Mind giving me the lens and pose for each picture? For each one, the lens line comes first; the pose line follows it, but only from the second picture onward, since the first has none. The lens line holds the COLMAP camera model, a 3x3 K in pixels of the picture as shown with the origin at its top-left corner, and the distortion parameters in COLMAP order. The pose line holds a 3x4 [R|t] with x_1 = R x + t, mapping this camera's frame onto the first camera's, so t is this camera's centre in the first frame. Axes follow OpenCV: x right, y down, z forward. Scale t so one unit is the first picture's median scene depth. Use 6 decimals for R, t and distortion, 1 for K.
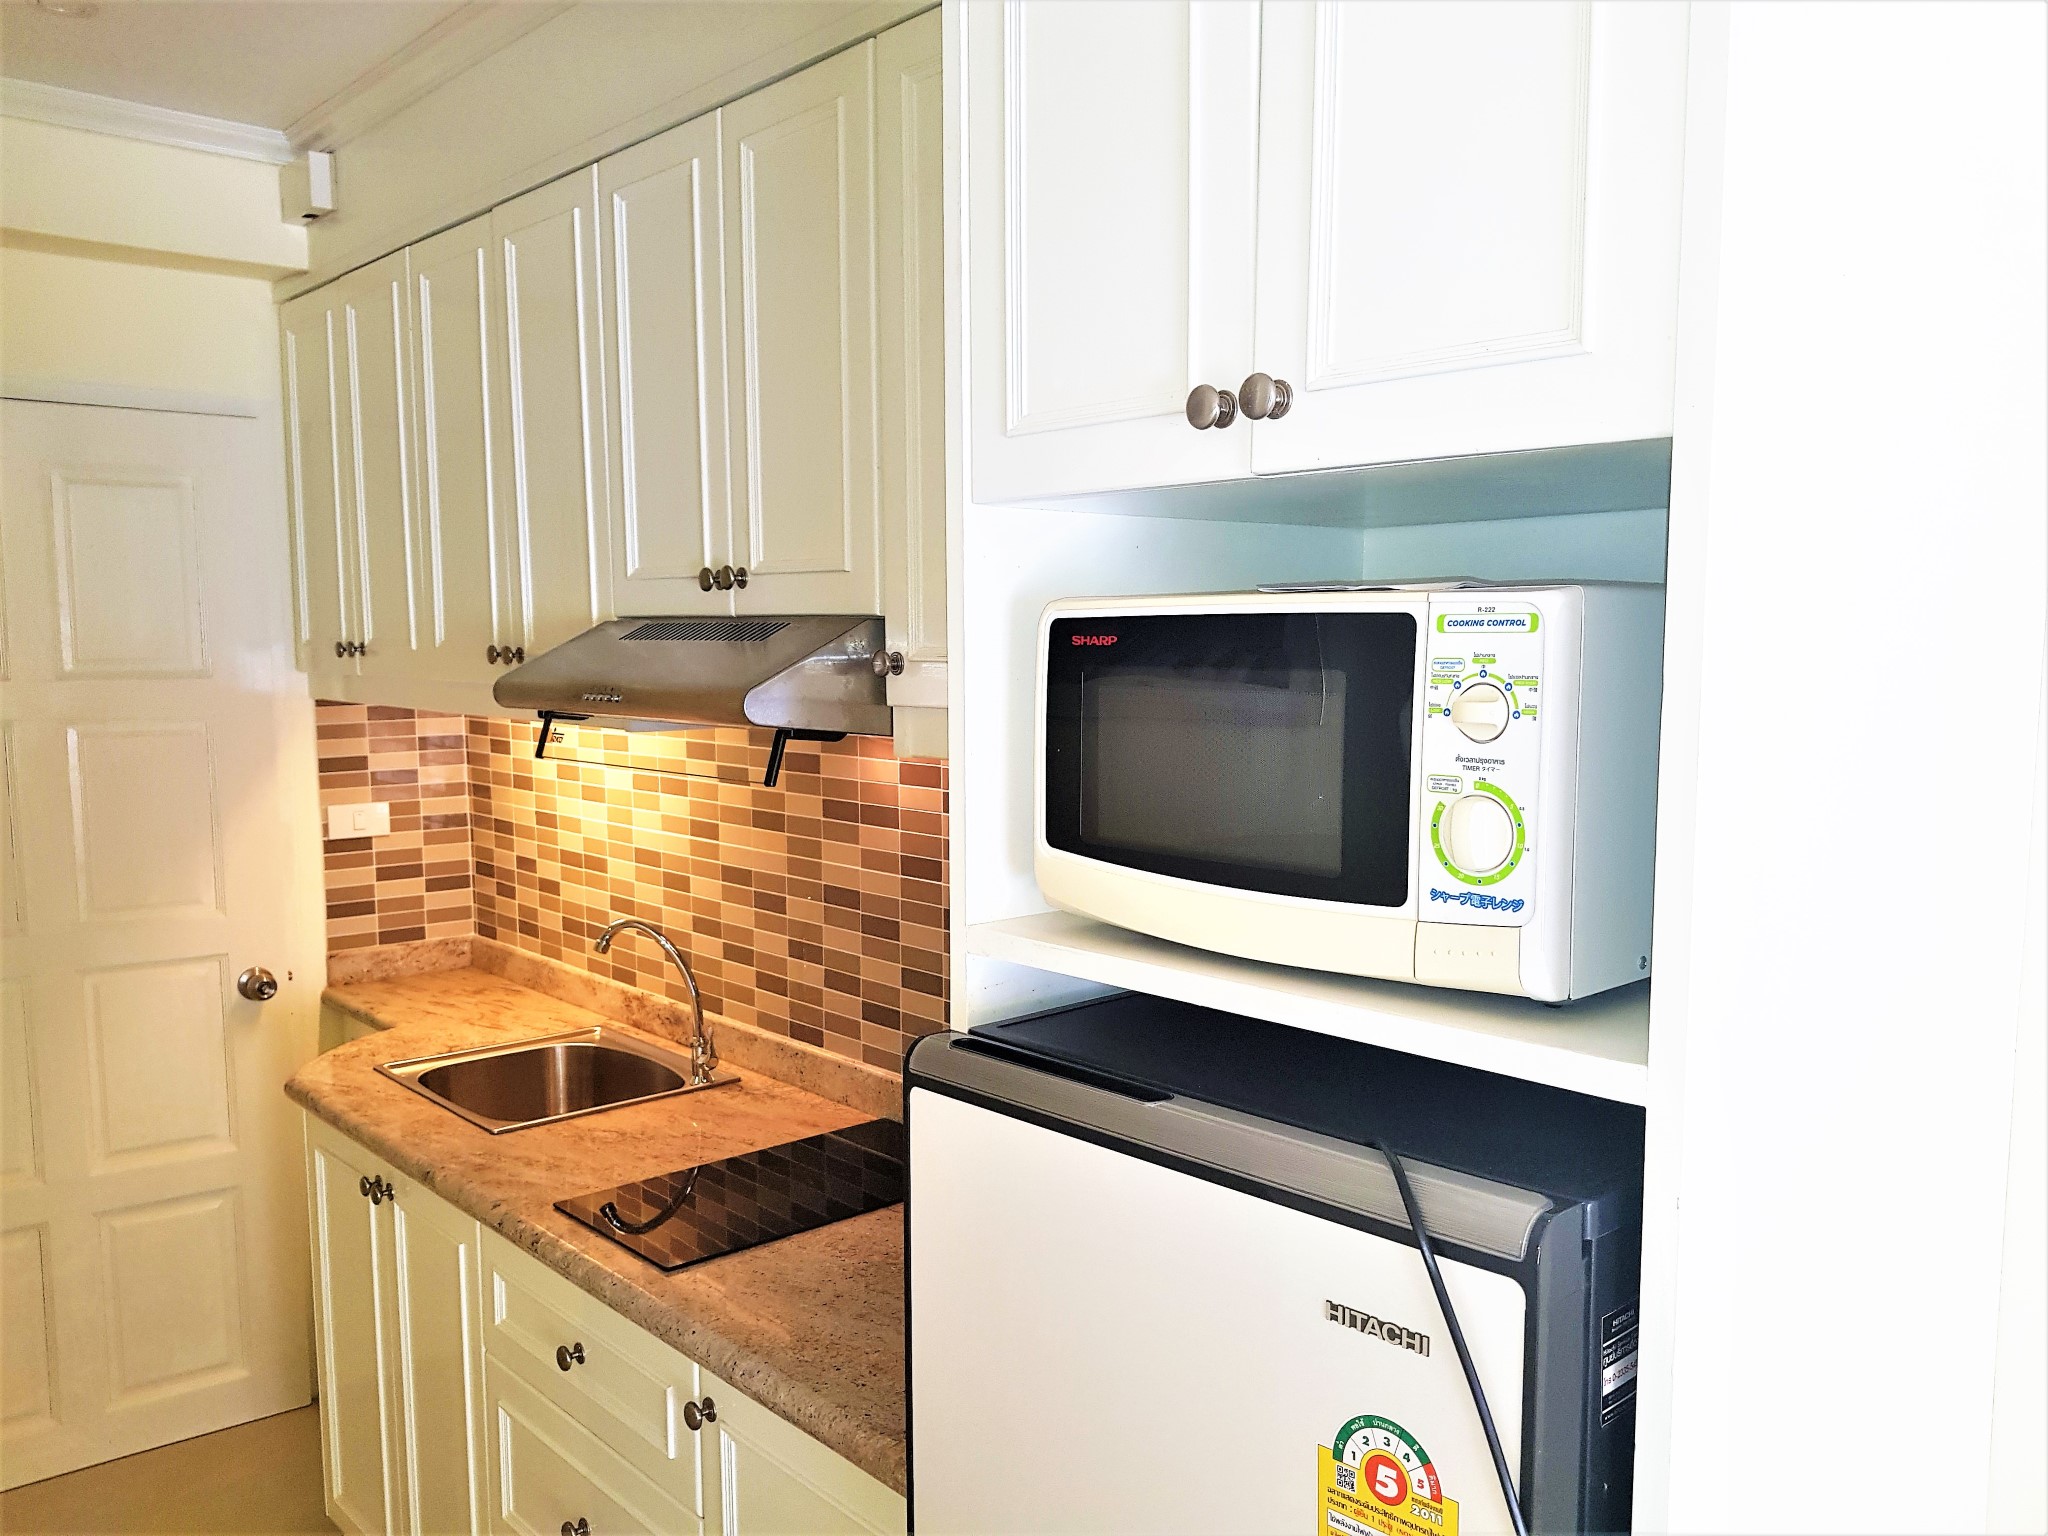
lens RADIAL K [[1602.8, 0, 1069.8], [0, 1602.8, 806.9], [0, 0, 1]] dist [0.044195, -0.076844]
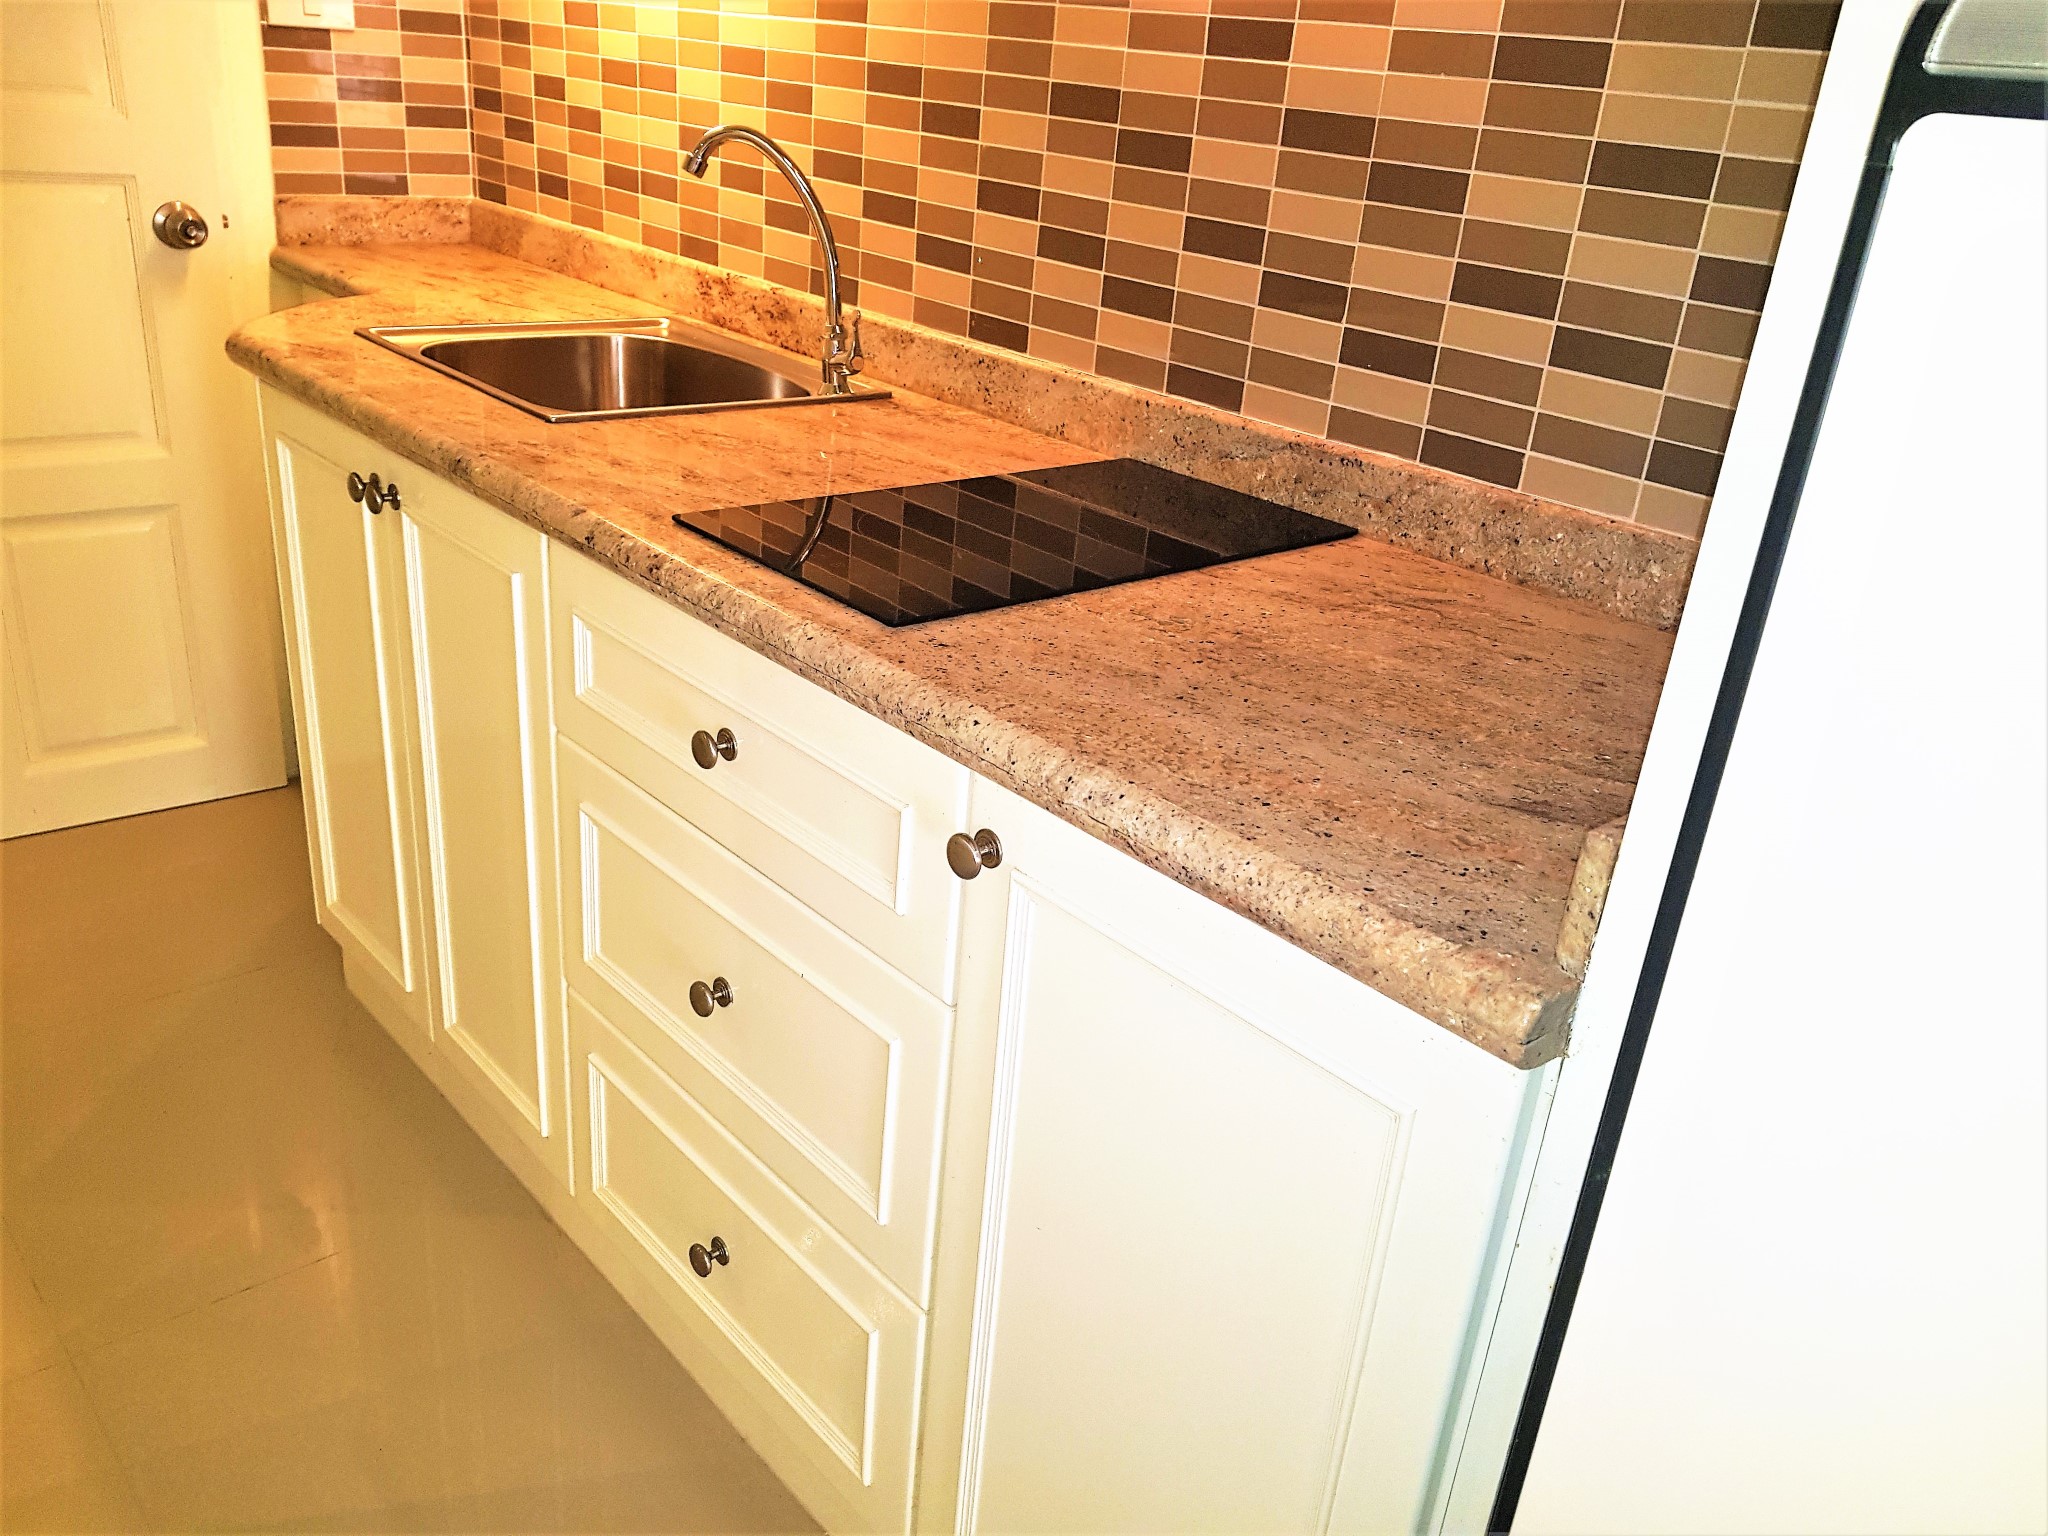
lens RADIAL K [[1602.8, 0, 1035.1], [0, 1602.8, 786.2], [0, 0, 1]] dist [0.044195, -0.076844]
pose [[0.996247, 0.083615, 0.022387, -0.142612], [-0.086434, 0.946975, 0.309465, 0.108356], [0.004676, -0.310238, 0.950647, 0.288761]]
